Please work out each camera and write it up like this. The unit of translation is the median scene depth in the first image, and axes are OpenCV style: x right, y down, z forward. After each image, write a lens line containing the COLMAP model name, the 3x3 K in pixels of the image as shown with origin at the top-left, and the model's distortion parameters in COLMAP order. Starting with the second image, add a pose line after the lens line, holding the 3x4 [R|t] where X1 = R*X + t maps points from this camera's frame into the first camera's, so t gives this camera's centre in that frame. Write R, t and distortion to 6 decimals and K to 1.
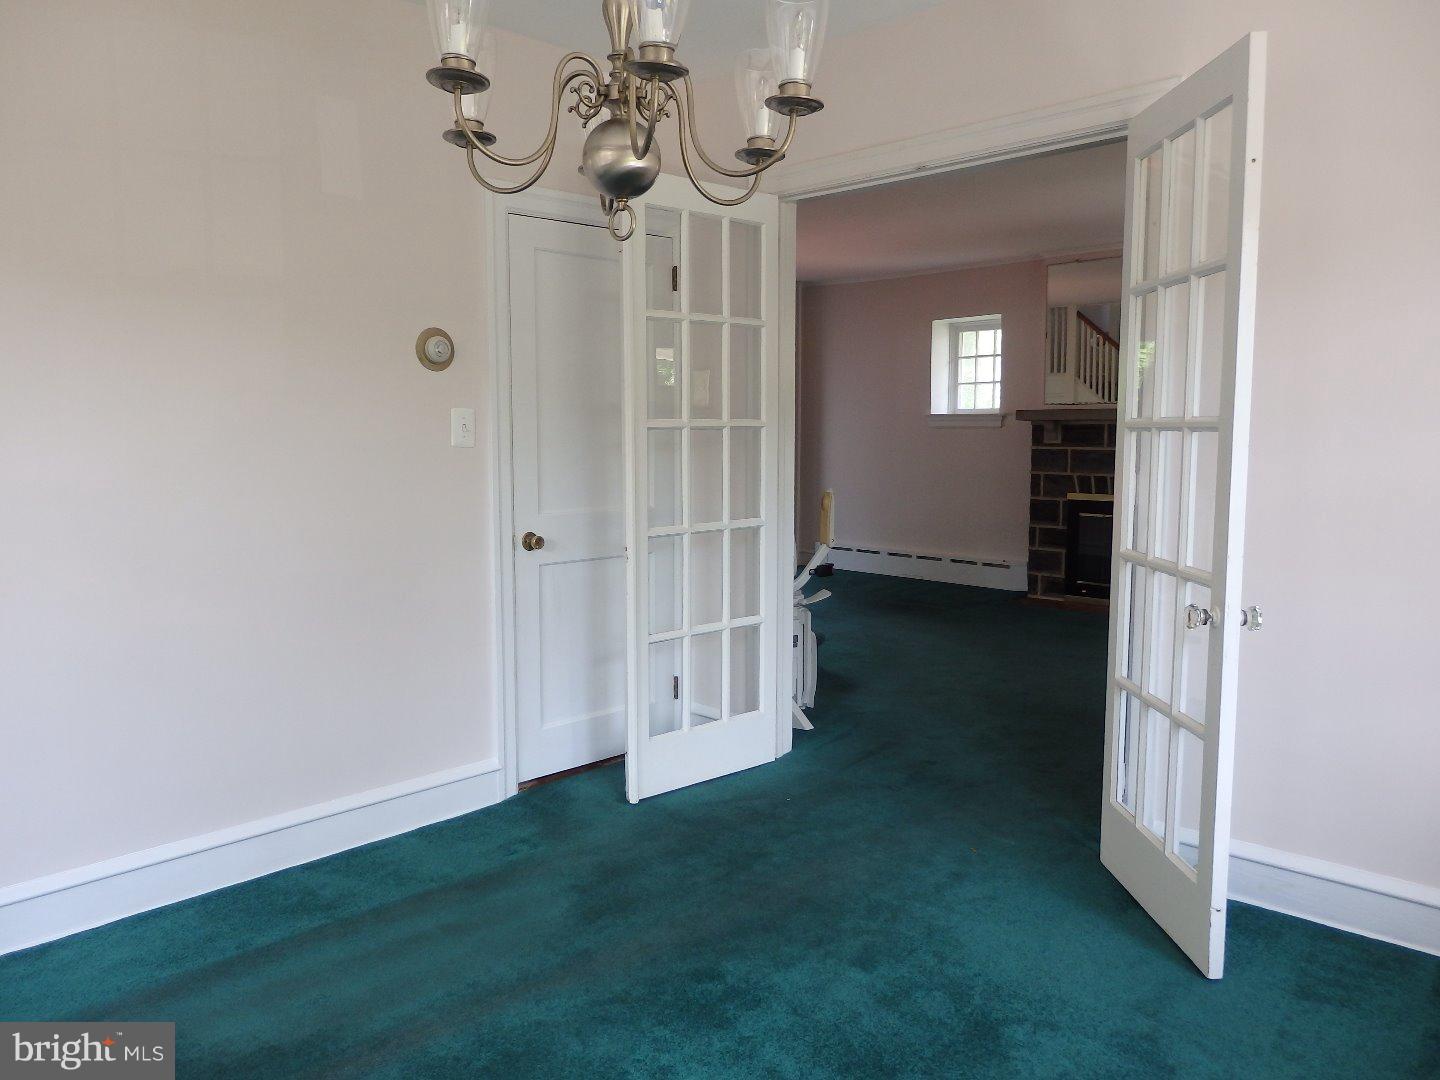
lens RADIAL K [[1075.7, 0, 720.8], [0, 1075.7, 543.8], [0, 0, 1]] dist [0.006814, 0.005763]
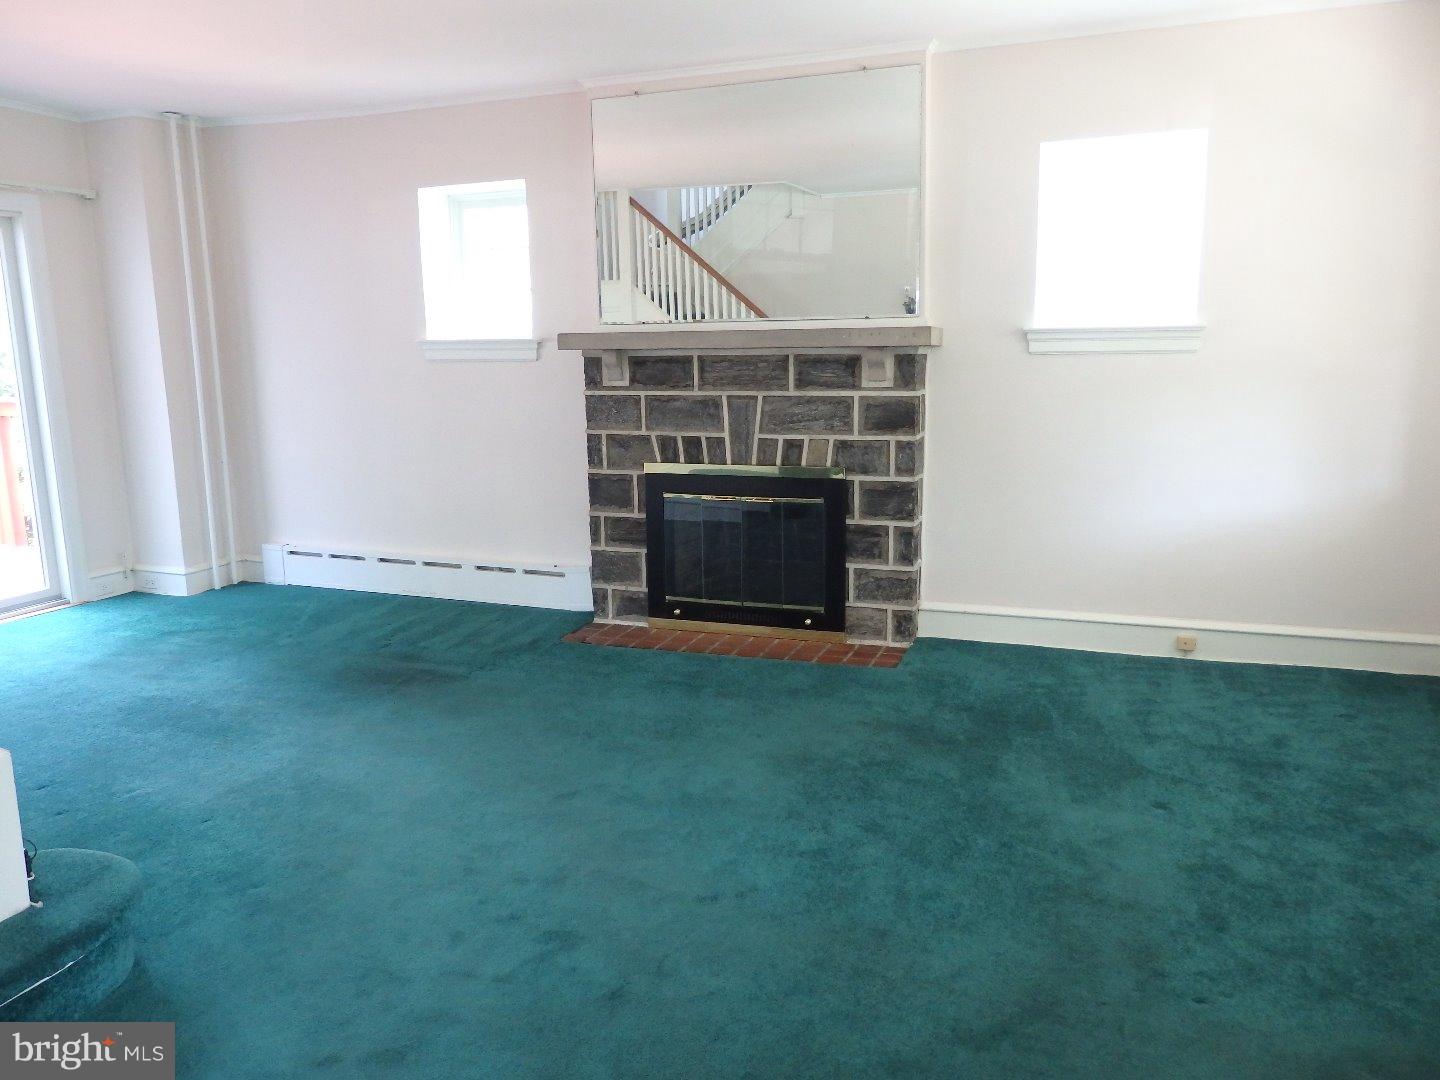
lens RADIAL K [[1075.7, 0, 725.3], [0, 1075.7, 538.4], [0, 0, 1]] dist [0.006814, 0.005763]
pose [[0.915846, -0.083173, 0.392820, 0.106671], [0.054609, 0.995022, 0.083360, -0.051698], [-0.397798, -0.054893, 0.915829, 0.376299]]
